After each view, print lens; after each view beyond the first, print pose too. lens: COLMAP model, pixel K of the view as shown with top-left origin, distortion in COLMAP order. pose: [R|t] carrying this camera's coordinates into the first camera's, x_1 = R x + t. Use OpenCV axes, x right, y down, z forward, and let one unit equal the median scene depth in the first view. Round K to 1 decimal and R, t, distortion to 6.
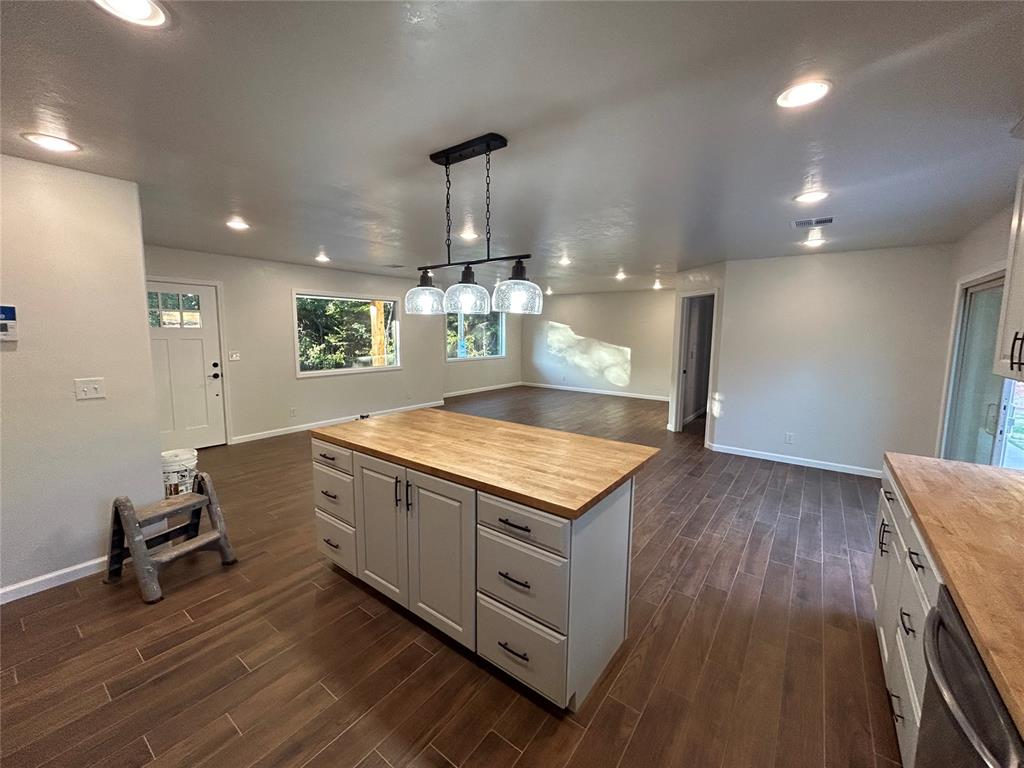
lens RADIAL K [[410.3, 0, 511.8], [0, 410.3, 373.0], [0, 0, 1]] dist [-0.000350, 0.000053]
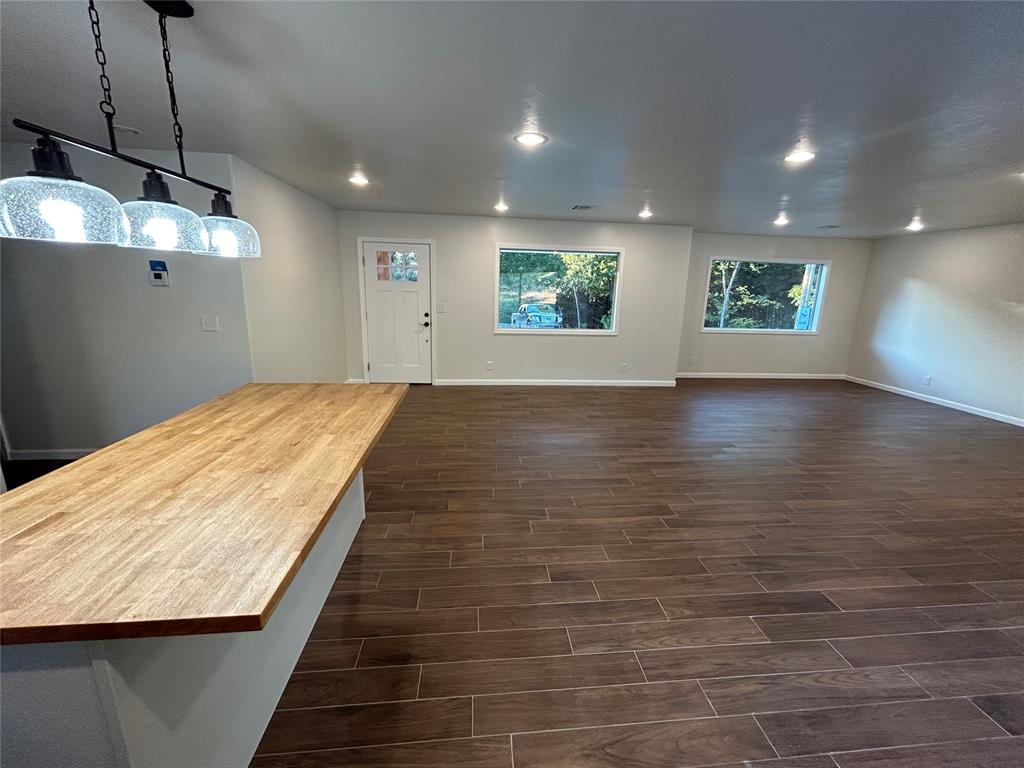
lens RADIAL K [[411.1, 0, 516.2], [0, 411.1, 377.0], [0, 0, 1]] dist [-0.001823, -0.000025]
pose [[0.674598, 0.172196, -0.717820, 0.752872], [-0.097822, 0.984689, 0.144284, -0.094964], [0.731675, -0.027115, 0.681114, 0.953042]]
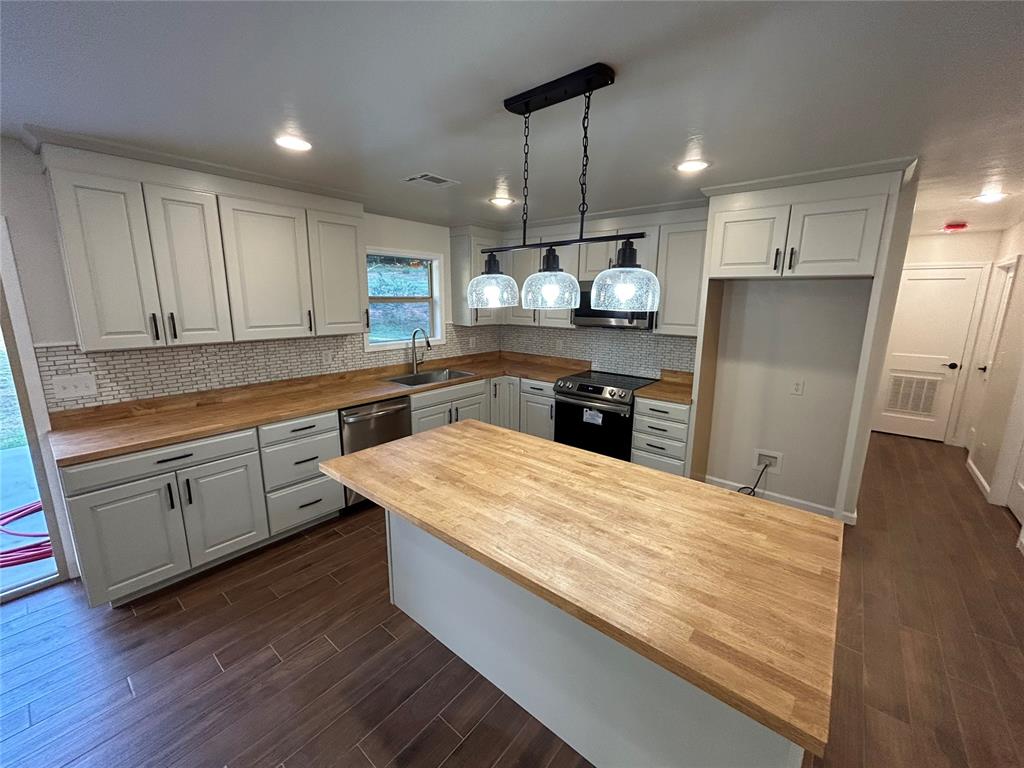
lens RADIAL K [[411.1, 0, 516.2], [0, 411.1, 377.0], [0, 0, 1]] dist [-0.001823, -0.000025]
pose [[-0.998865, -0.027427, 0.038953, -0.076684], [-0.014759, 0.955578, 0.294370, -0.250029], [-0.045296, 0.293461, -0.954897, 1.790554]]
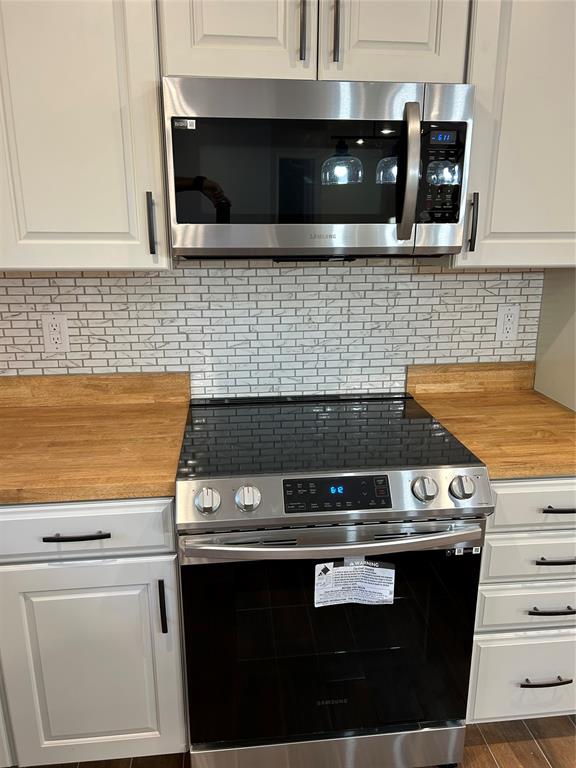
lens RADIAL K [[579.0, 0, 288.4], [0, 579.0, 386.3], [0, 0, 1]] dist [0.053060, 0.000513]
pose [[-0.728465, 0.180468, -0.660886, 0.123990], [-0.080168, 0.935597, 0.343848, -0.036871], [0.680377, 0.303463, -0.667081, 0.539001]]
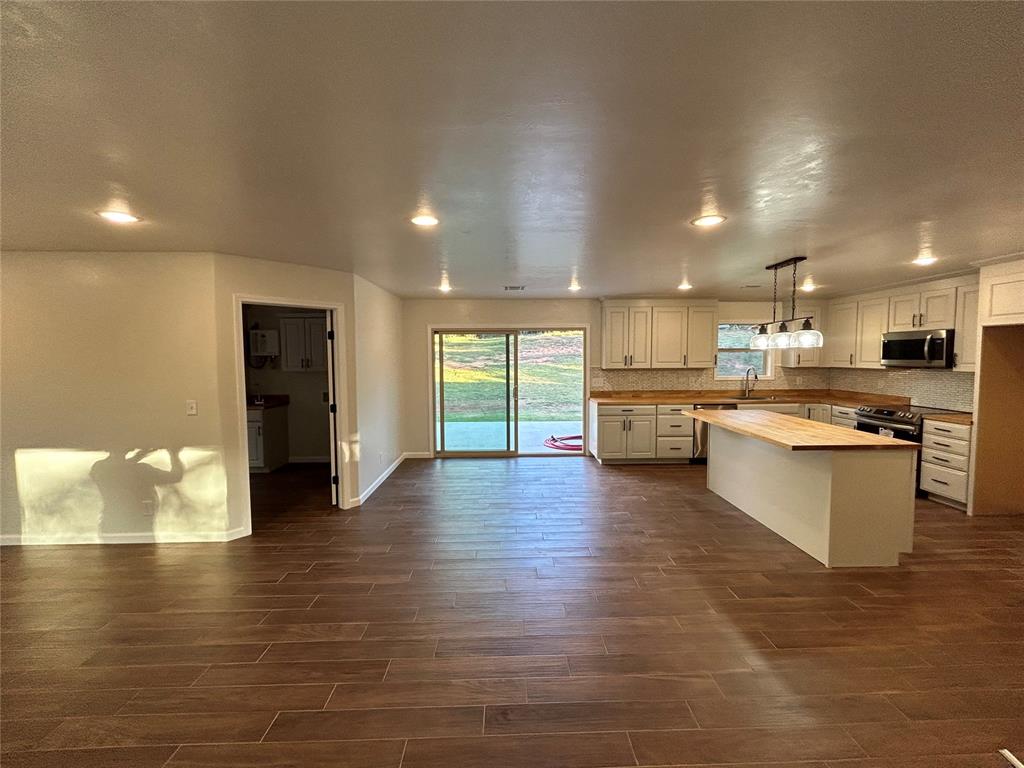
lens RADIAL K [[411.1, 0, 516.2], [0, 411.1, 377.0], [0, 0, 1]] dist [-0.001823, -0.000025]
pose [[-0.620813, -0.046518, 0.782578, -0.805798], [0.082488, 0.988821, 0.124214, -0.341125], [-0.779607, 0.141667, -0.610035, 3.059441]]
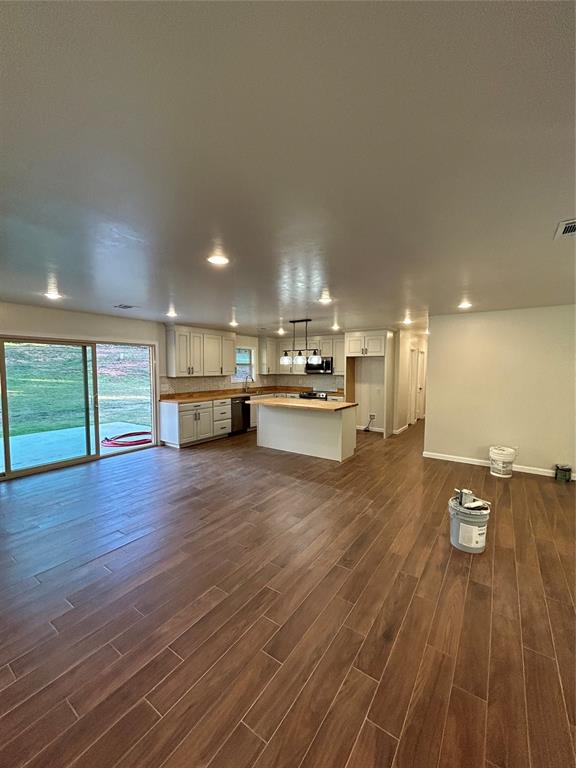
lens RADIAL K [[308.3, 0, 290.7], [0, 308.3, 386.1], [0, 0, 1]] dist [-0.001823, -0.000025]
pose [[-0.999002, -0.009884, -0.043553, 0.090320], [-0.016931, 0.986227, 0.164531, -0.395392], [0.041327, 0.165104, -0.985410, 3.690982]]
